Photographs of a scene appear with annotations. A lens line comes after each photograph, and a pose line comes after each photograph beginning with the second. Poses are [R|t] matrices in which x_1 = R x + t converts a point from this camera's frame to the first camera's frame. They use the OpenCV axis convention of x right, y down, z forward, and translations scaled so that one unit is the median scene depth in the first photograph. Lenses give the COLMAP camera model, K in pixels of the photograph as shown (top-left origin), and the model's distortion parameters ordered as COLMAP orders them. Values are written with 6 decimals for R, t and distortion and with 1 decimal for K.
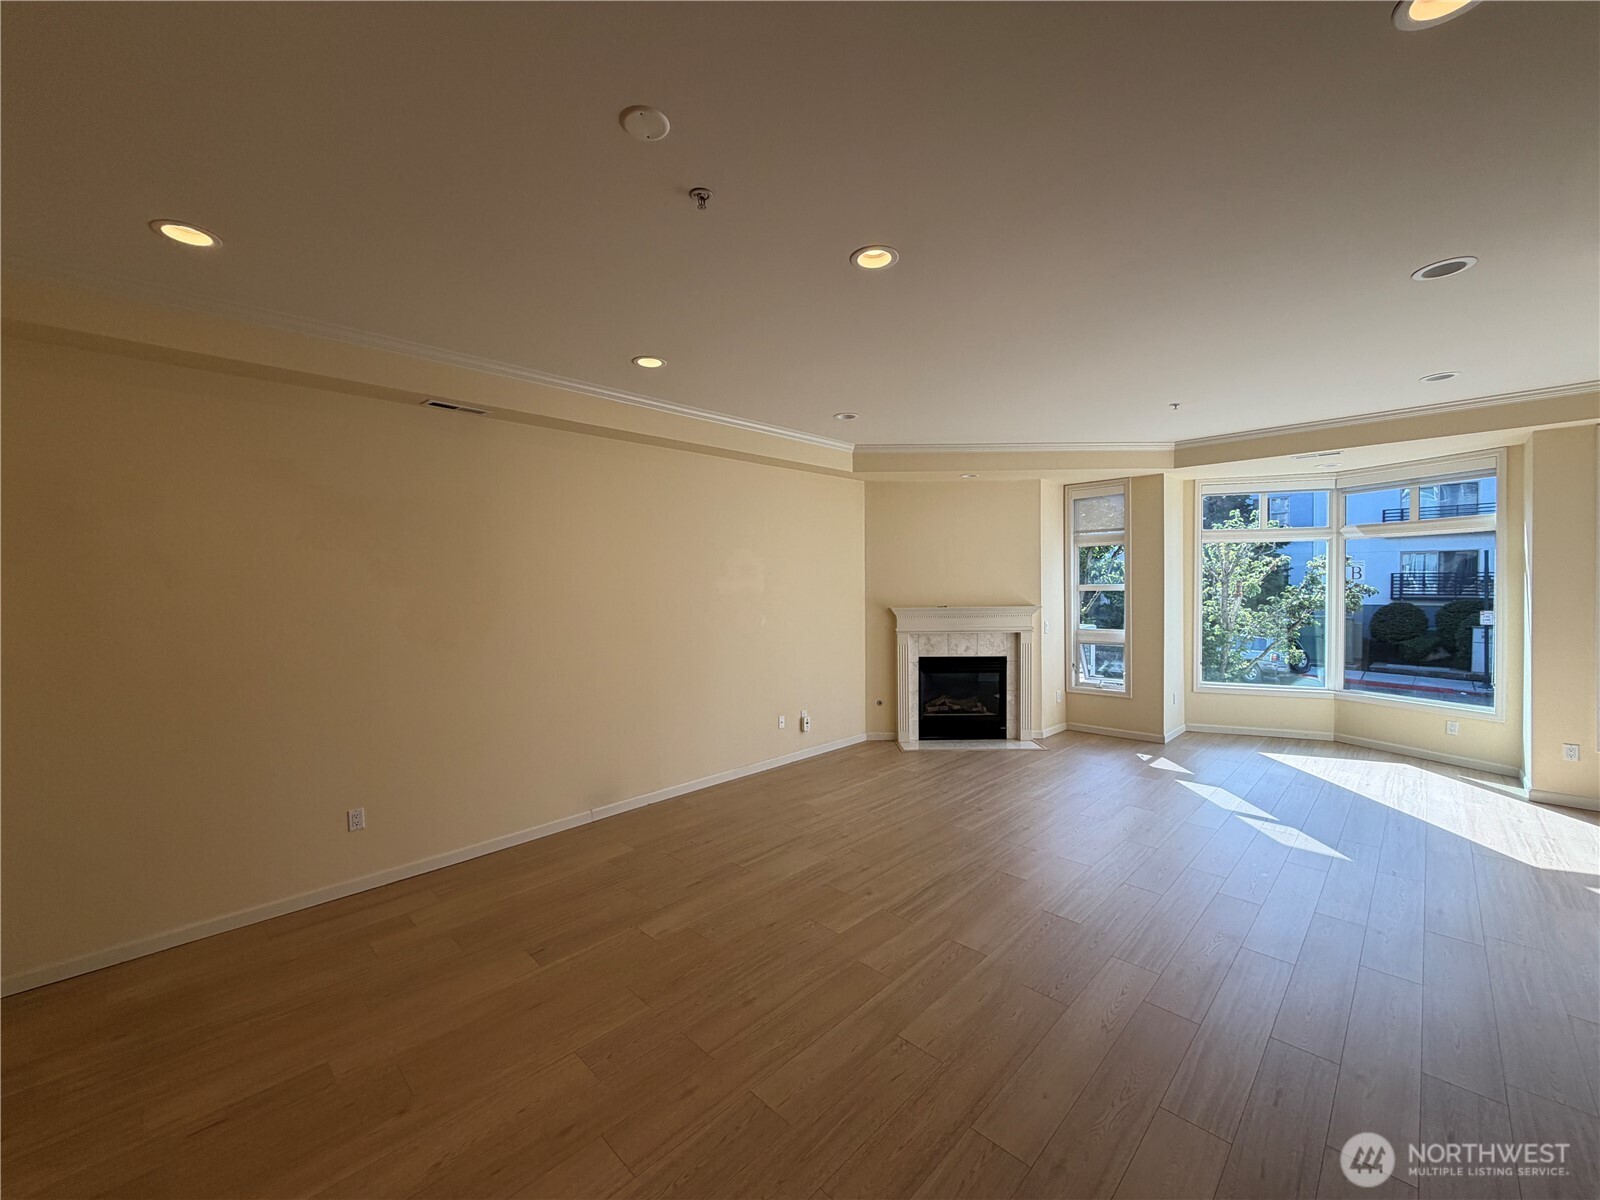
lens RADIAL K [[638.8, 0, 800.0], [0, 638.8, 600.0], [0, 0, 1]] dist [-0.000653, -0.000280]
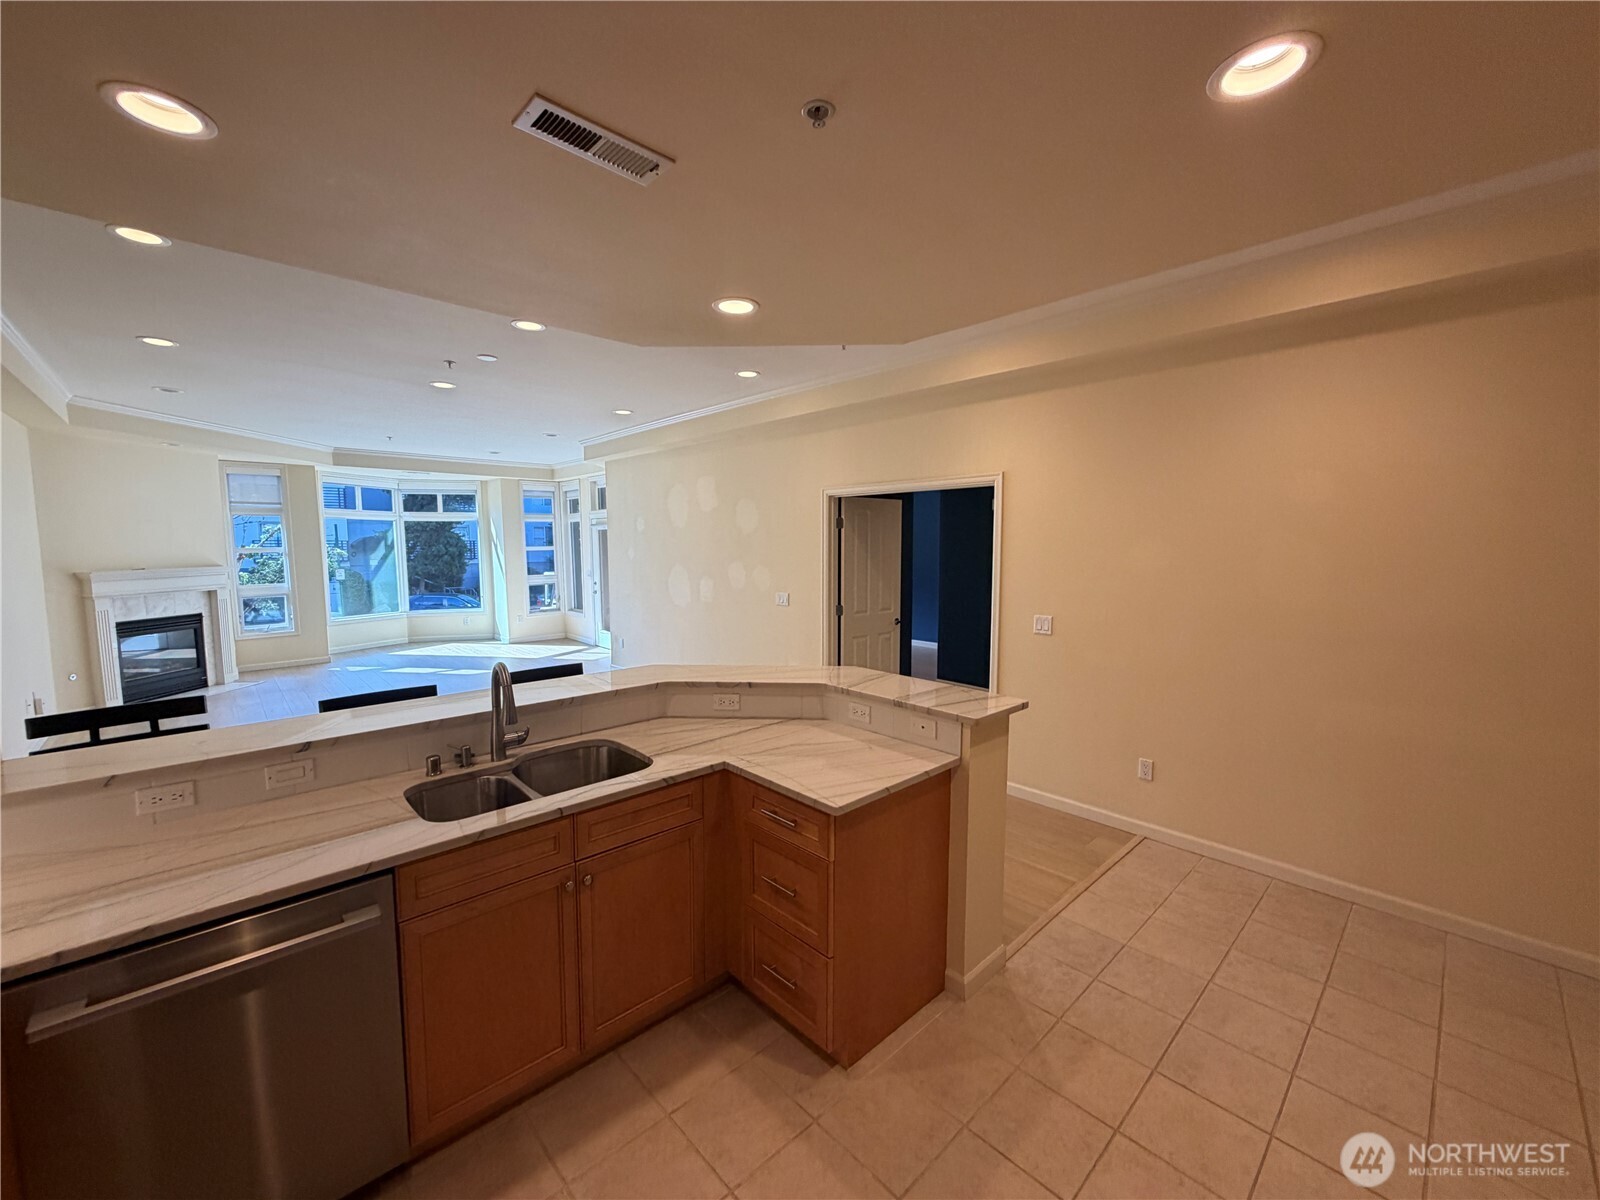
lens RADIAL K [[638.8, 0, 800.0], [0, 638.8, 600.0], [0, 0, 1]] dist [-0.000653, -0.000280]
pose [[0.036081, -0.079301, 0.996198, -0.743209], [0.028150, 0.996532, 0.078308, 0.009139], [-0.998952, 0.025218, 0.038188, -0.078449]]
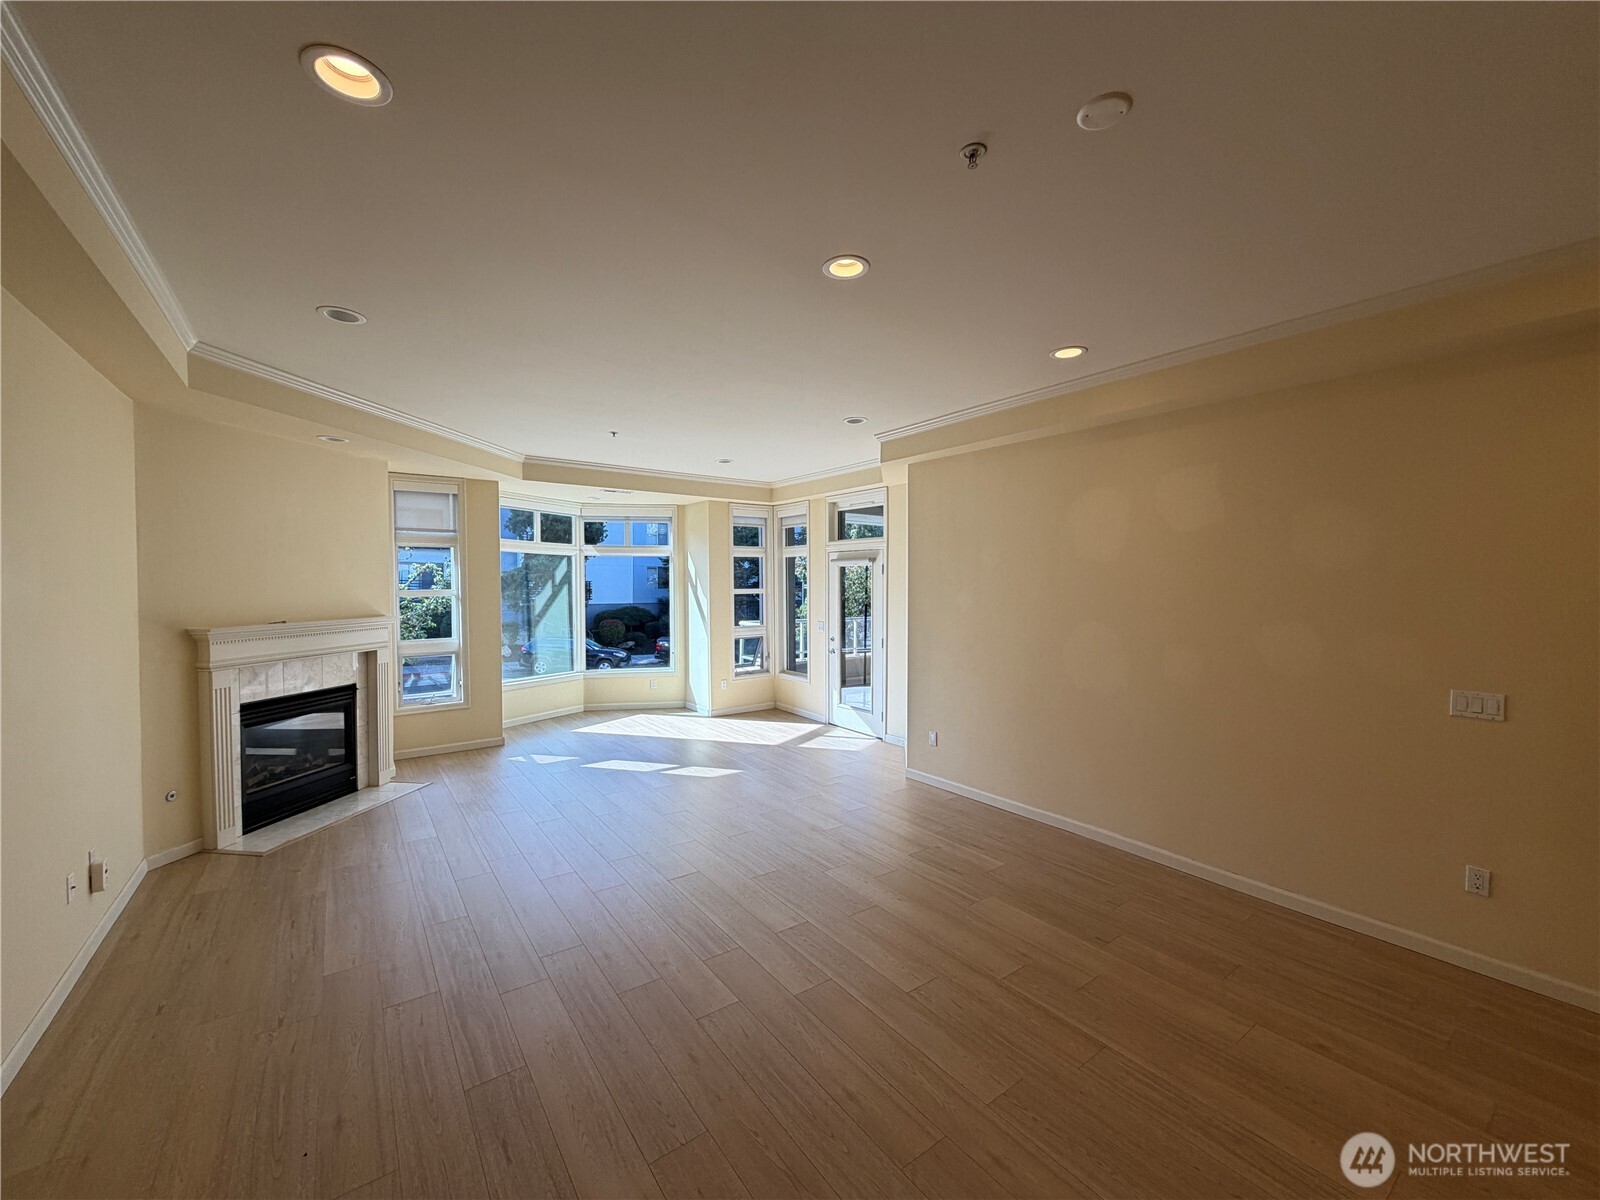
lens RADIAL K [[635.3, 0, 792.4], [0, 635.3, 598.6], [0, 0, 1]] dist [-0.000452, -0.000102]
pose [[0.164642, -0.013108, 0.986266, -0.344353], [0.022897, 0.999693, 0.009464, -0.008513], [-0.986088, 0.021024, 0.164891, 0.356003]]
